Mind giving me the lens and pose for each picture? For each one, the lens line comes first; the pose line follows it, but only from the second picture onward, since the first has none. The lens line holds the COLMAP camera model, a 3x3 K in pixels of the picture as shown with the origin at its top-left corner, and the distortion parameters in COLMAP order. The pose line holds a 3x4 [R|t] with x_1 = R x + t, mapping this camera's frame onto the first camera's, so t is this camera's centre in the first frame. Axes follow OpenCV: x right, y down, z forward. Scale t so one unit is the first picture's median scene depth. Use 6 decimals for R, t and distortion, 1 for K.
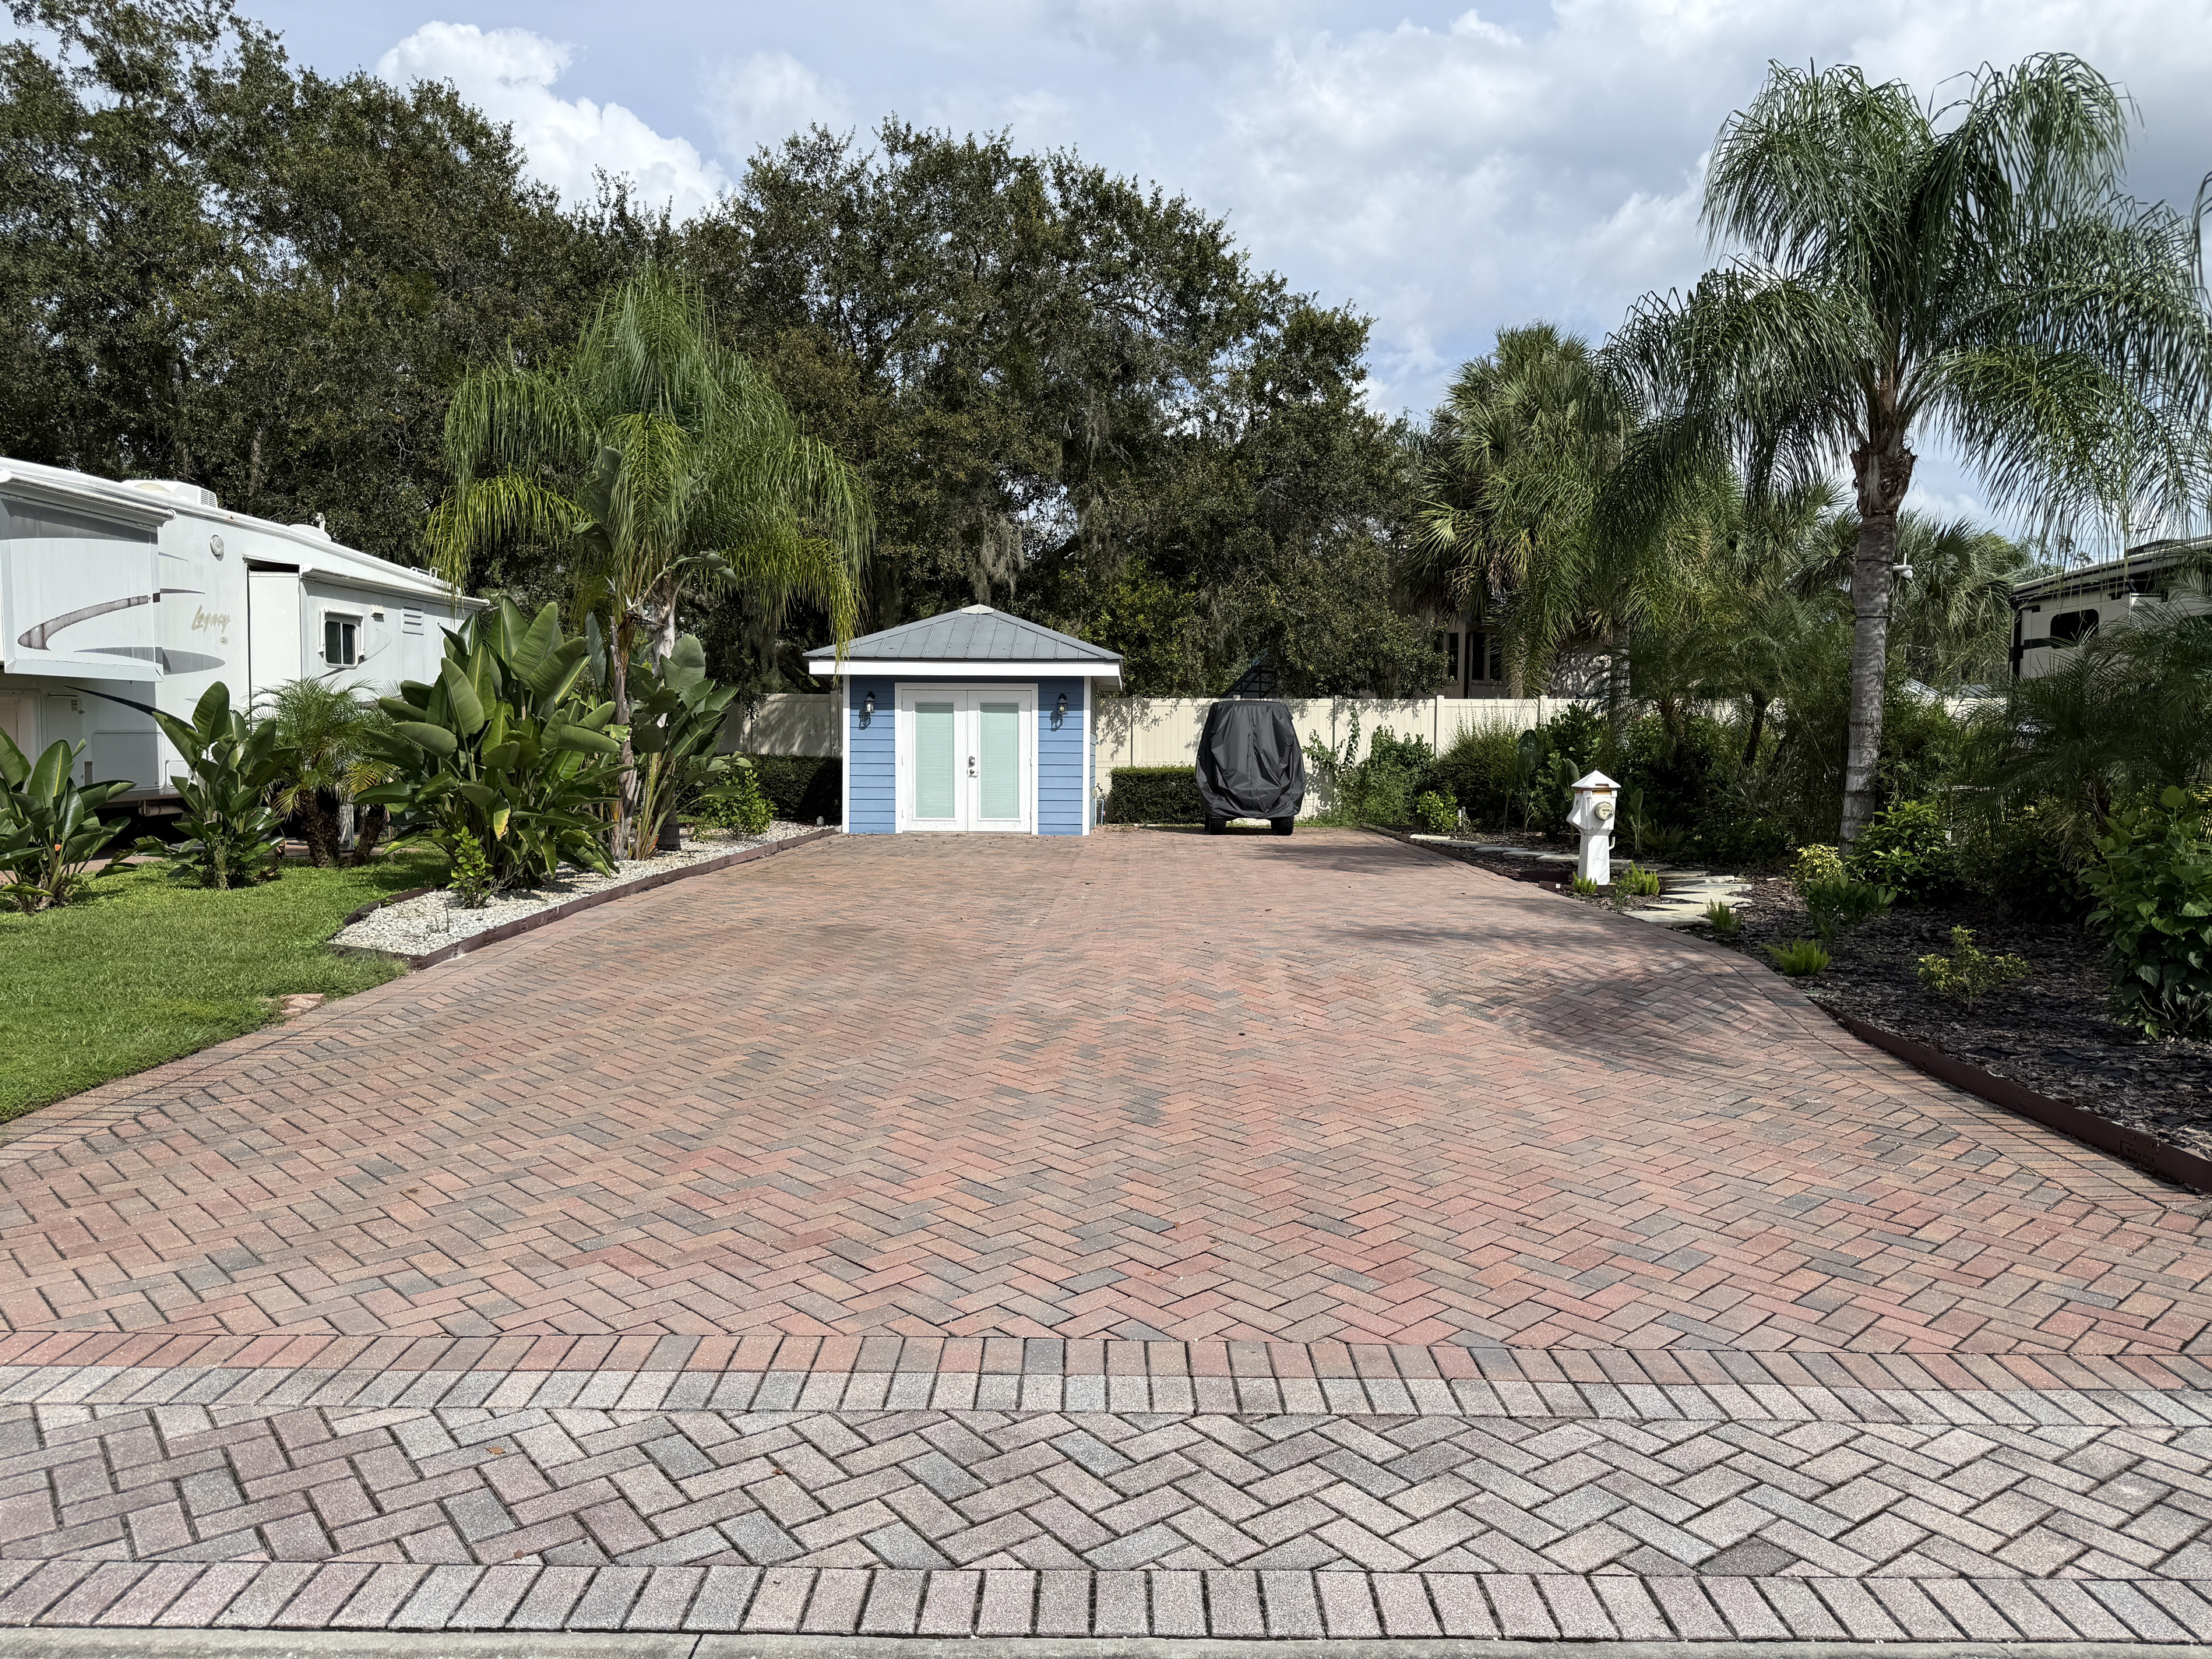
lens RADIAL K [[1547.0, 0, 1115.4], [0, 1547.0, 838.0], [0, 0, 1]] dist [0.109477, -0.161720]
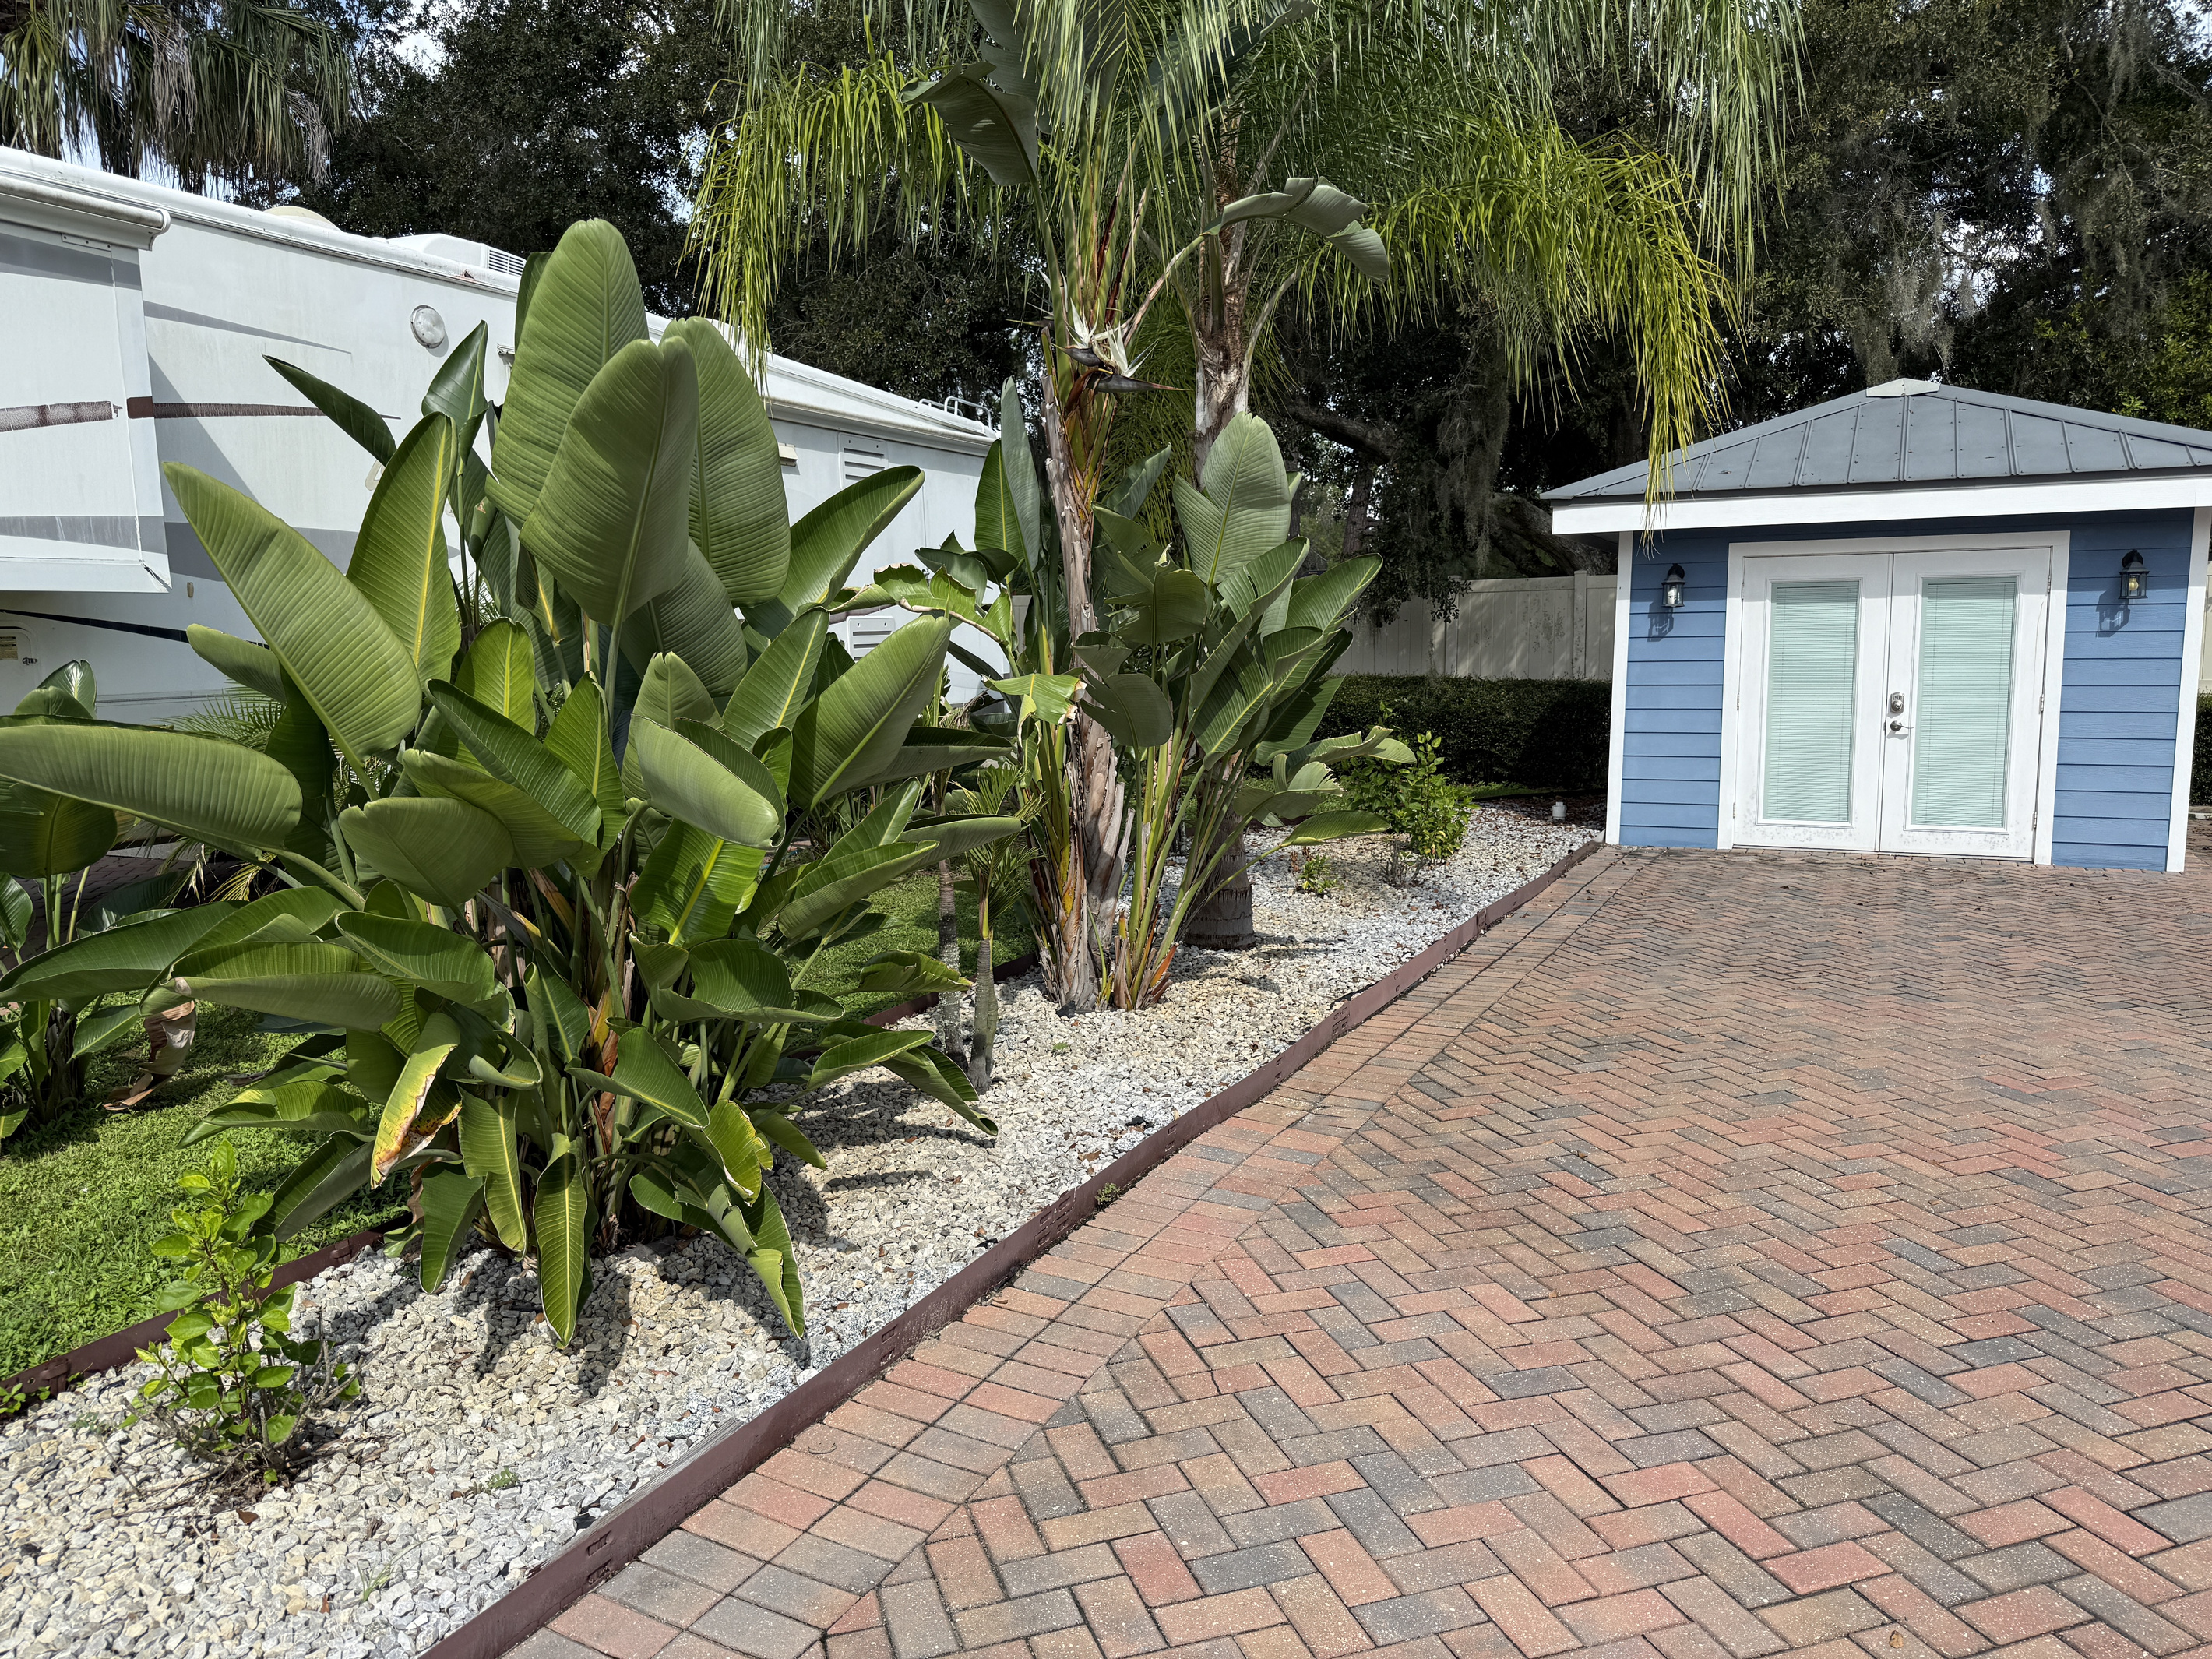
lens RADIAL K [[1547.0, 0, 1115.4], [0, 1547.0, 838.0], [0, 0, 1]] dist [0.109477, -0.161720]
pose [[0.902611, 0.037619, -0.428811, -0.100743], [-0.007713, 0.997427, 0.071269, -0.041146], [0.430389, -0.061021, 0.900579, 0.463053]]
